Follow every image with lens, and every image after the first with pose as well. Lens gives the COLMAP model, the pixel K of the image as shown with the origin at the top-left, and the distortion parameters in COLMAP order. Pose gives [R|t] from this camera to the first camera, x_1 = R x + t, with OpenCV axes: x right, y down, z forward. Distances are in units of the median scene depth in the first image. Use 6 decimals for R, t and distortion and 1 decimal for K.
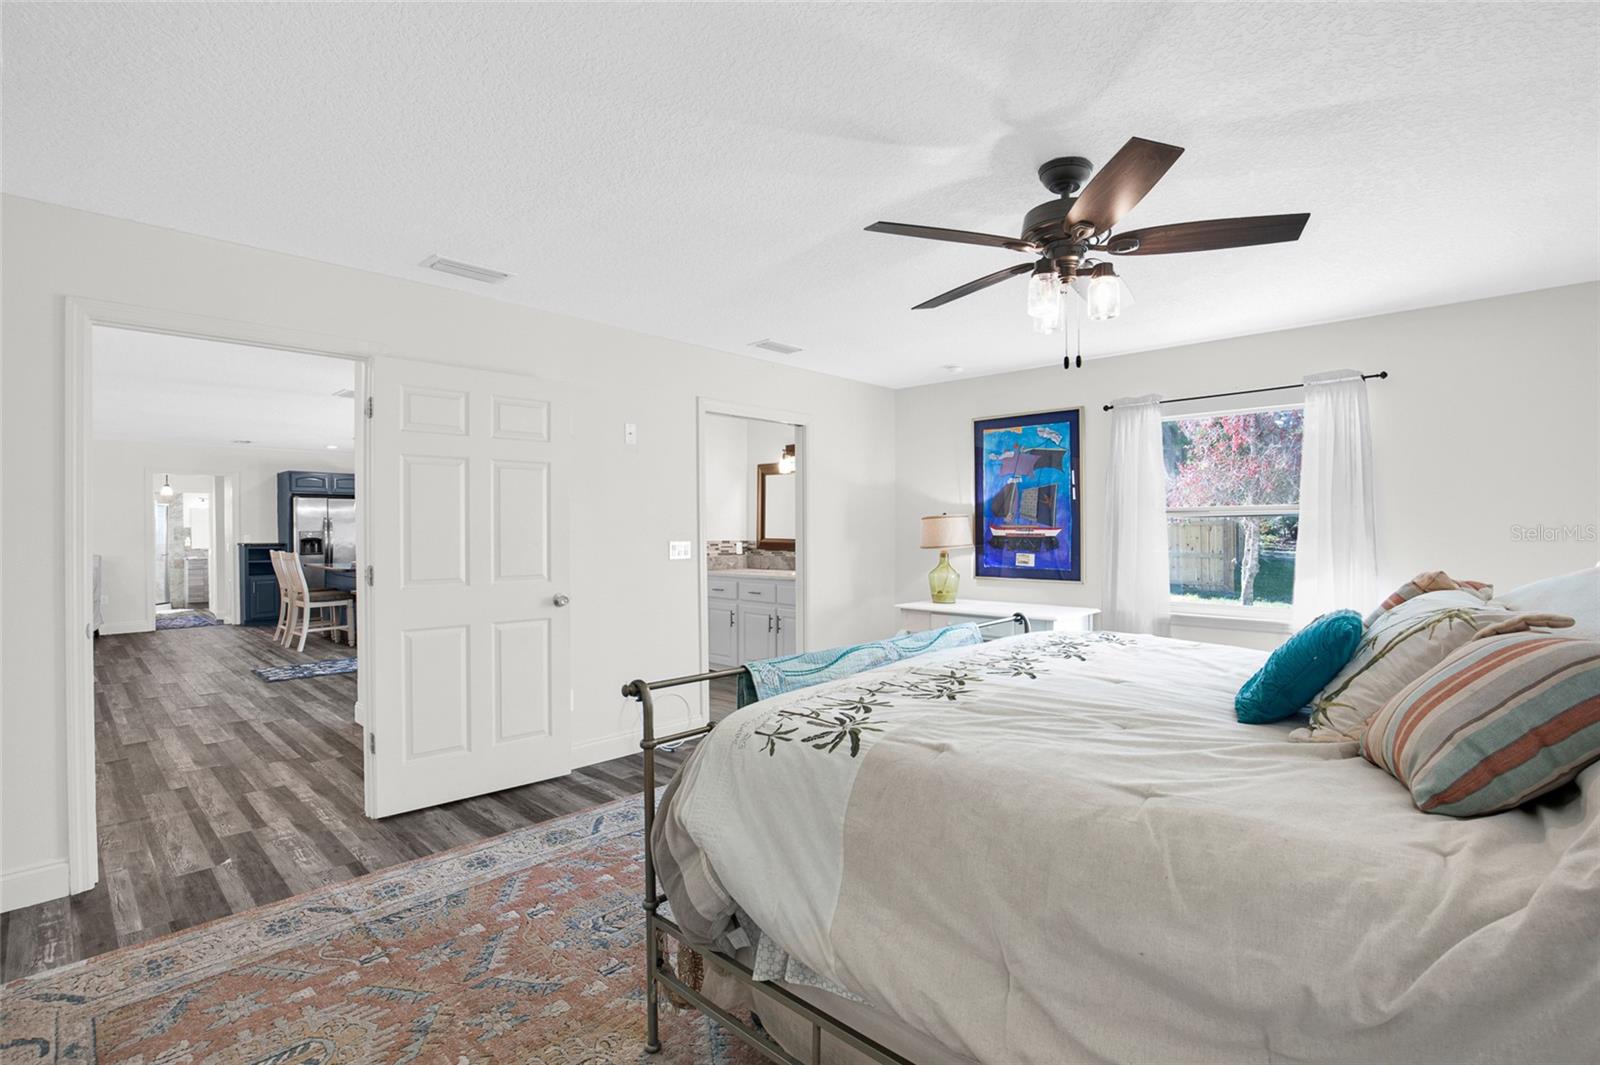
lens RADIAL K [[733.2, 0, 807.3], [0, 733.2, 533.1], [0, 0, 1]] dist [-0.039039, 0.008905]
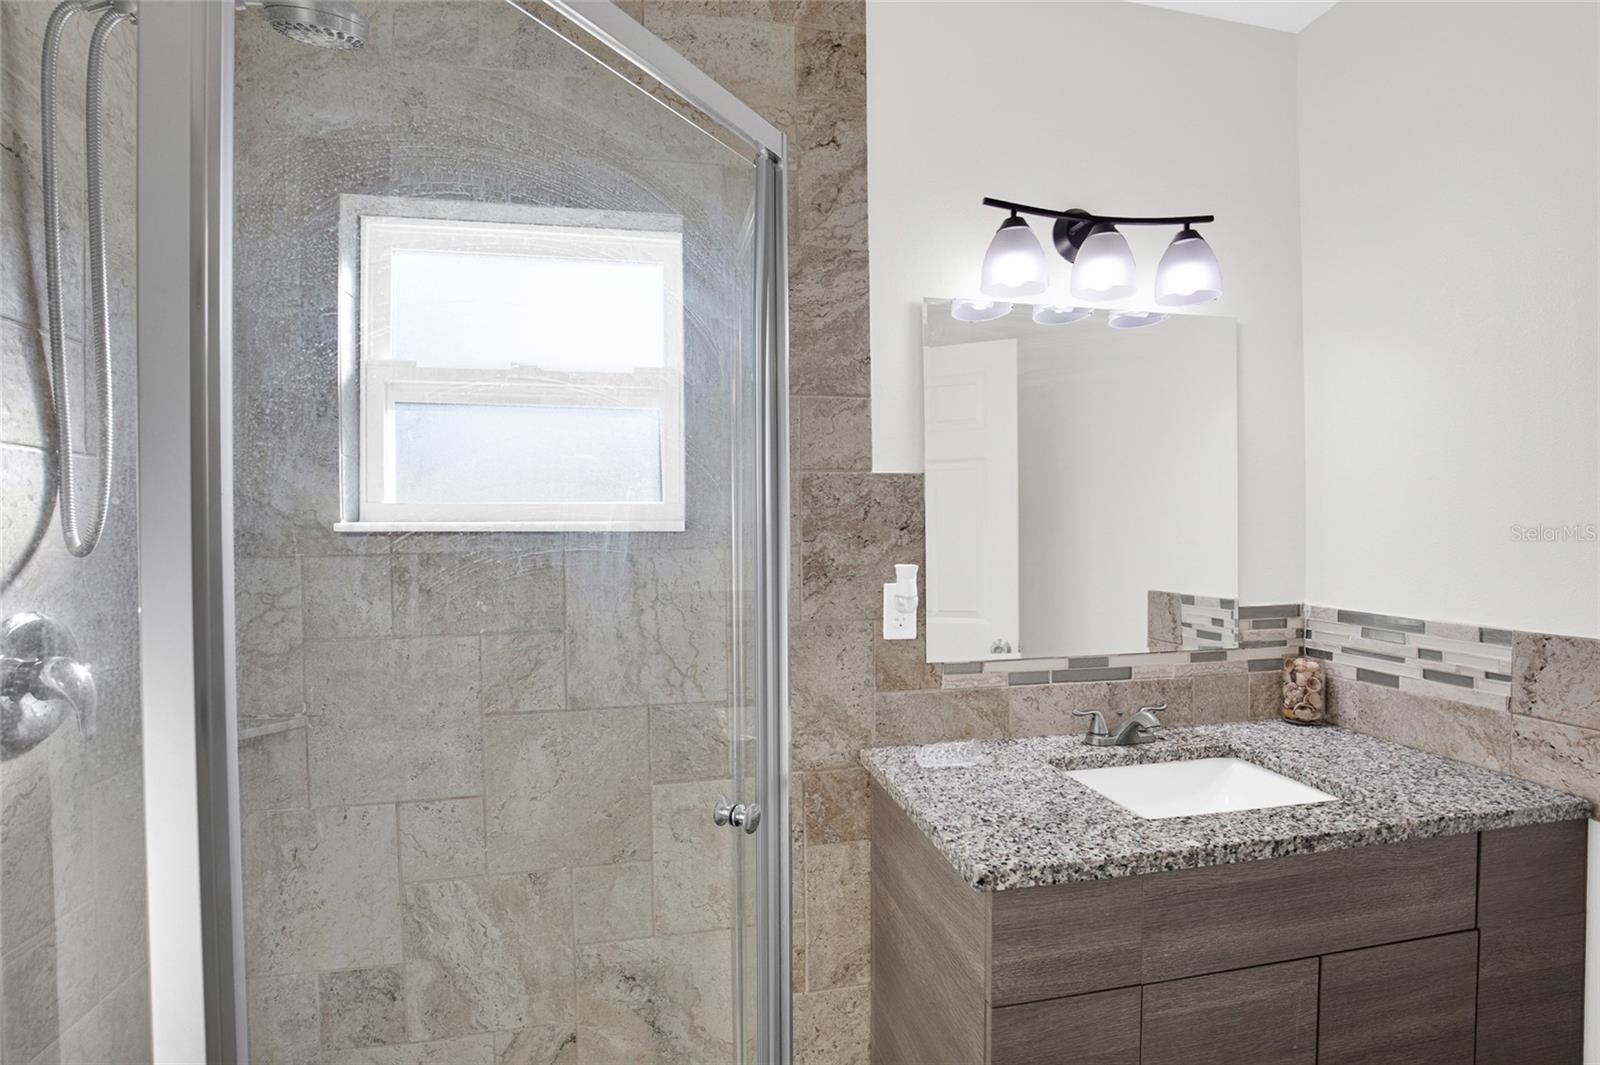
lens RADIAL K [[751.9, 0, 804.4], [0, 751.9, 532.2], [0, 0, 1]] dist [-0.024961, 0.000707]
pose [[0.830093, 0.006059, -0.557593, -3.499390], [-0.004174, 0.999980, 0.004653, 0.002387], [0.557610, -0.001535, 0.830102, 3.849987]]
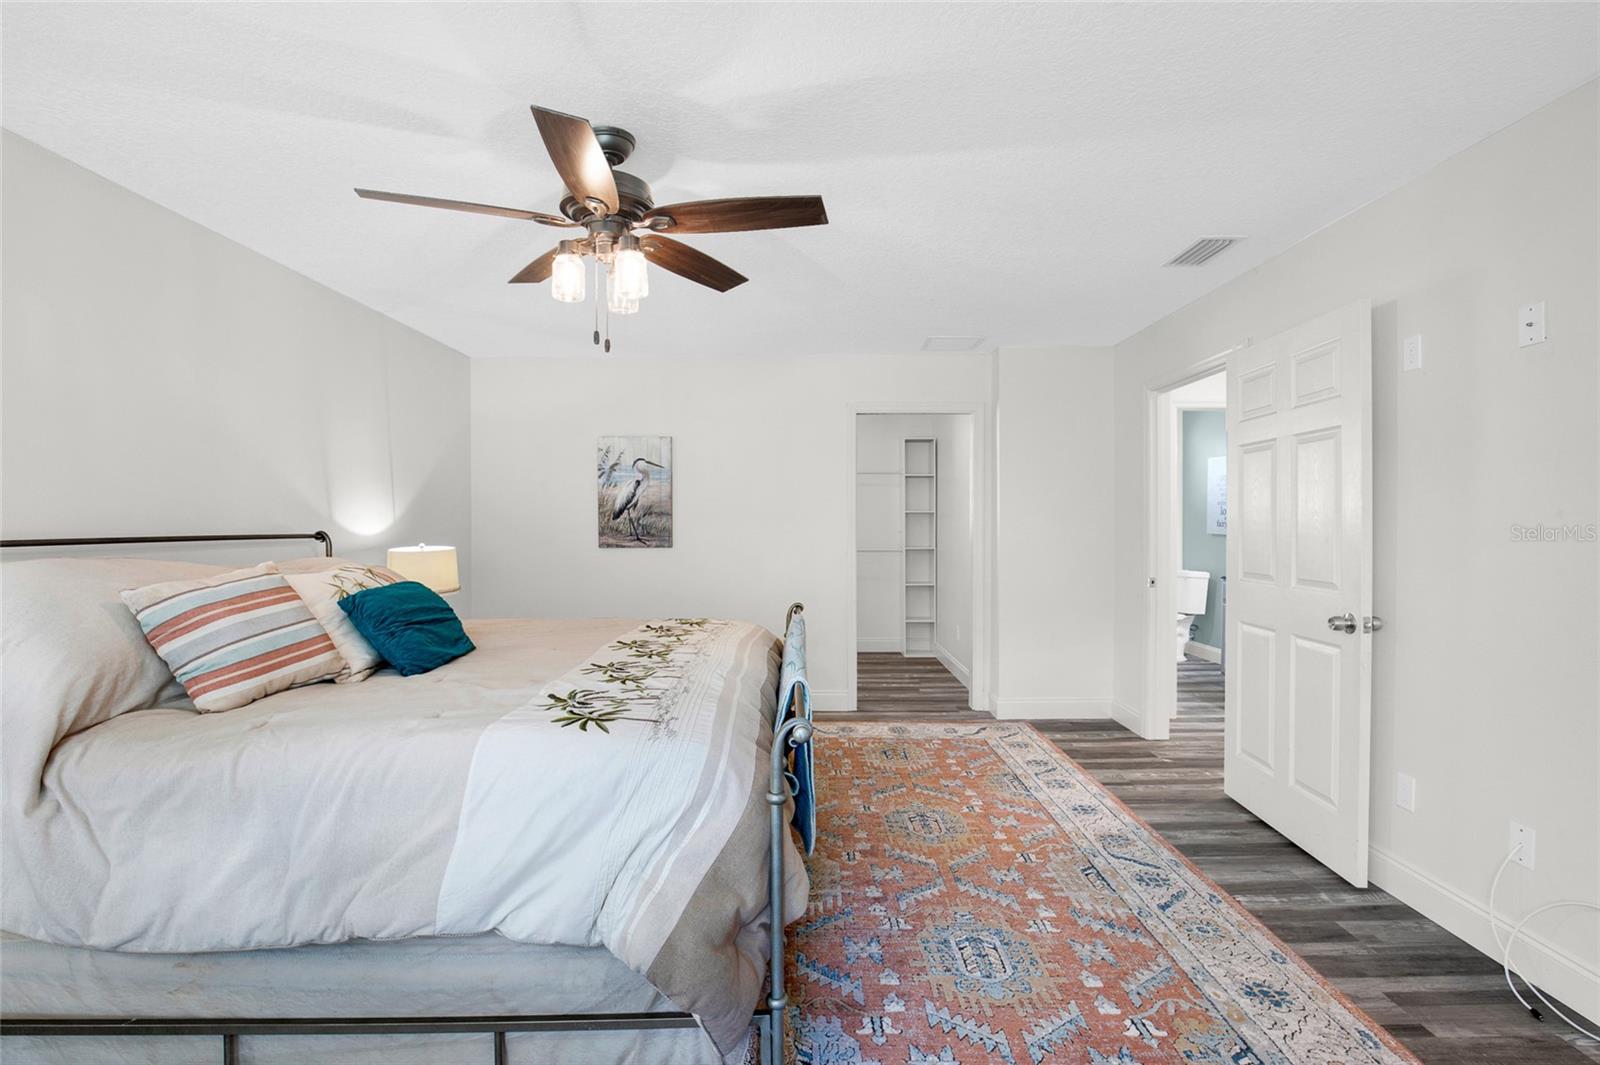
lens RADIAL K [[742.7, 0, 797.3], [0, 742.7, 564.2], [0, 0, 1]] dist [-0.024484, -0.000177]
pose [[-0.729969, 0.044109, -0.682056, 0.581832], [0.000681, 0.997962, 0.063810, -0.011886], [0.683480, 0.046115, -0.728511, 1.315186]]
